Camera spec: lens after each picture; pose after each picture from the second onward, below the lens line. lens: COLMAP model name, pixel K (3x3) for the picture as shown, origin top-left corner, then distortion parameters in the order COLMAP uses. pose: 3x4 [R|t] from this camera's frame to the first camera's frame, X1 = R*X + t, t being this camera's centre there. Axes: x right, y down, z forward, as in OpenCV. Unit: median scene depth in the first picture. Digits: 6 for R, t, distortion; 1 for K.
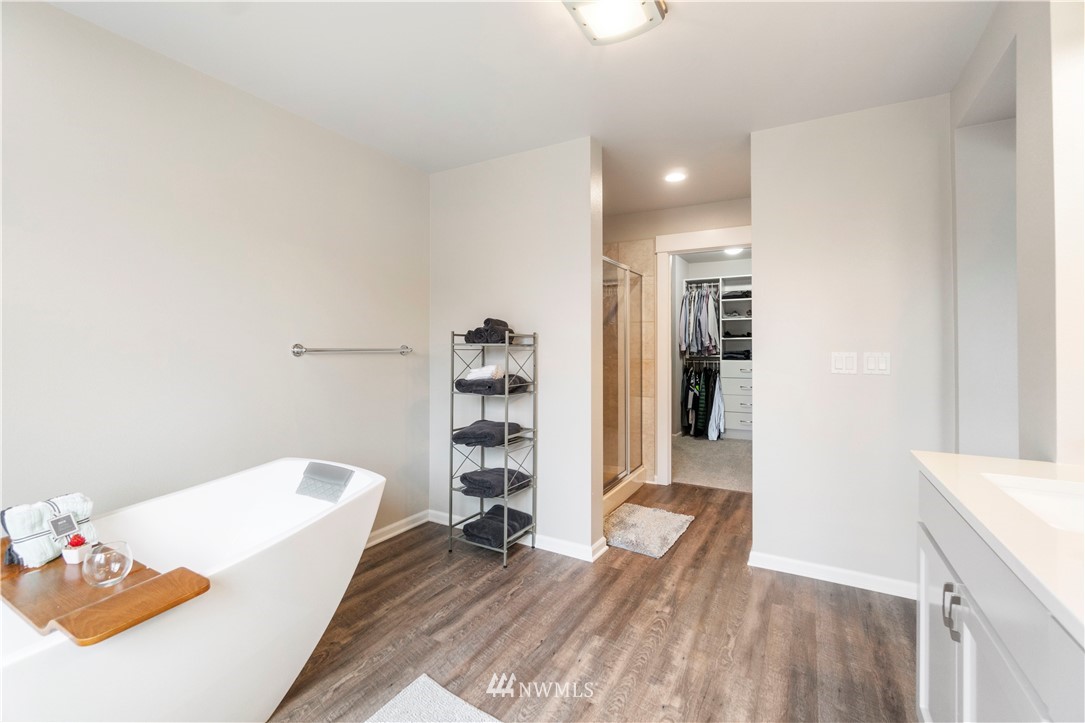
lens RADIAL K [[469.5, 0, 543.4], [0, 469.5, 341.3], [0, 0, 1]] dist [-0.006459, 0.002386]
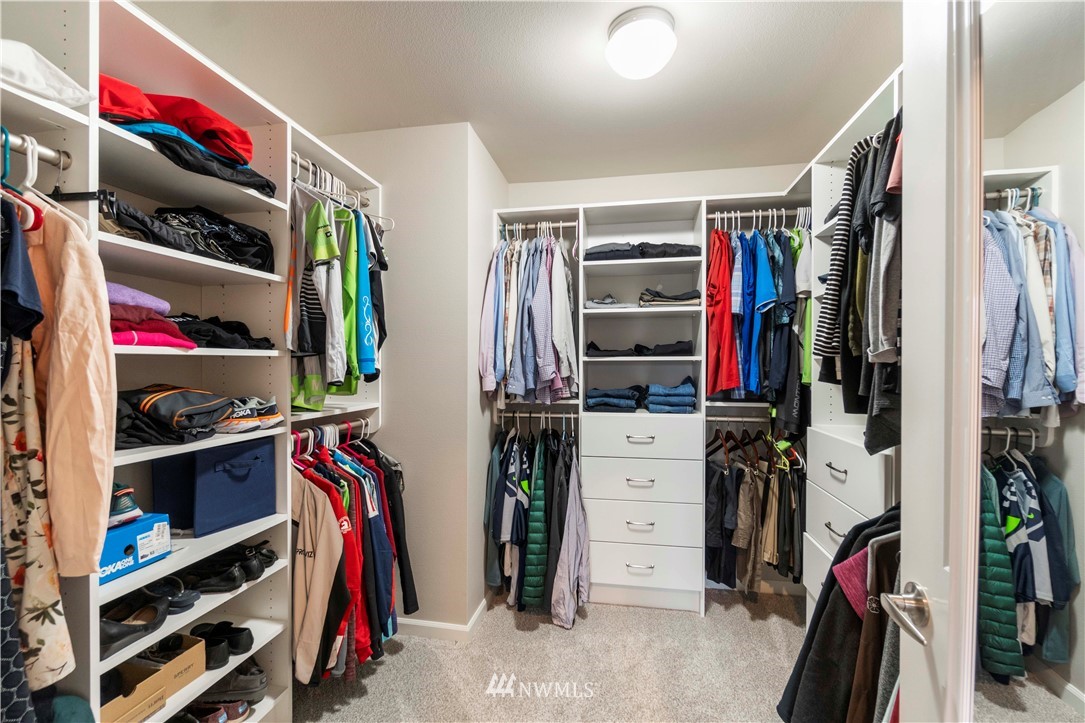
lens RADIAL K [[469.5, 0, 542.0], [0, 469.5, 365.6], [0, 0, 1]] dist [-0.006459, 0.002386]
pose [[0.945742, -0.002288, 0.324910, 0.214428], [-0.003233, 0.999859, 0.016451, -0.006463], [-0.324902, -0.016609, 0.945602, 0.626811]]
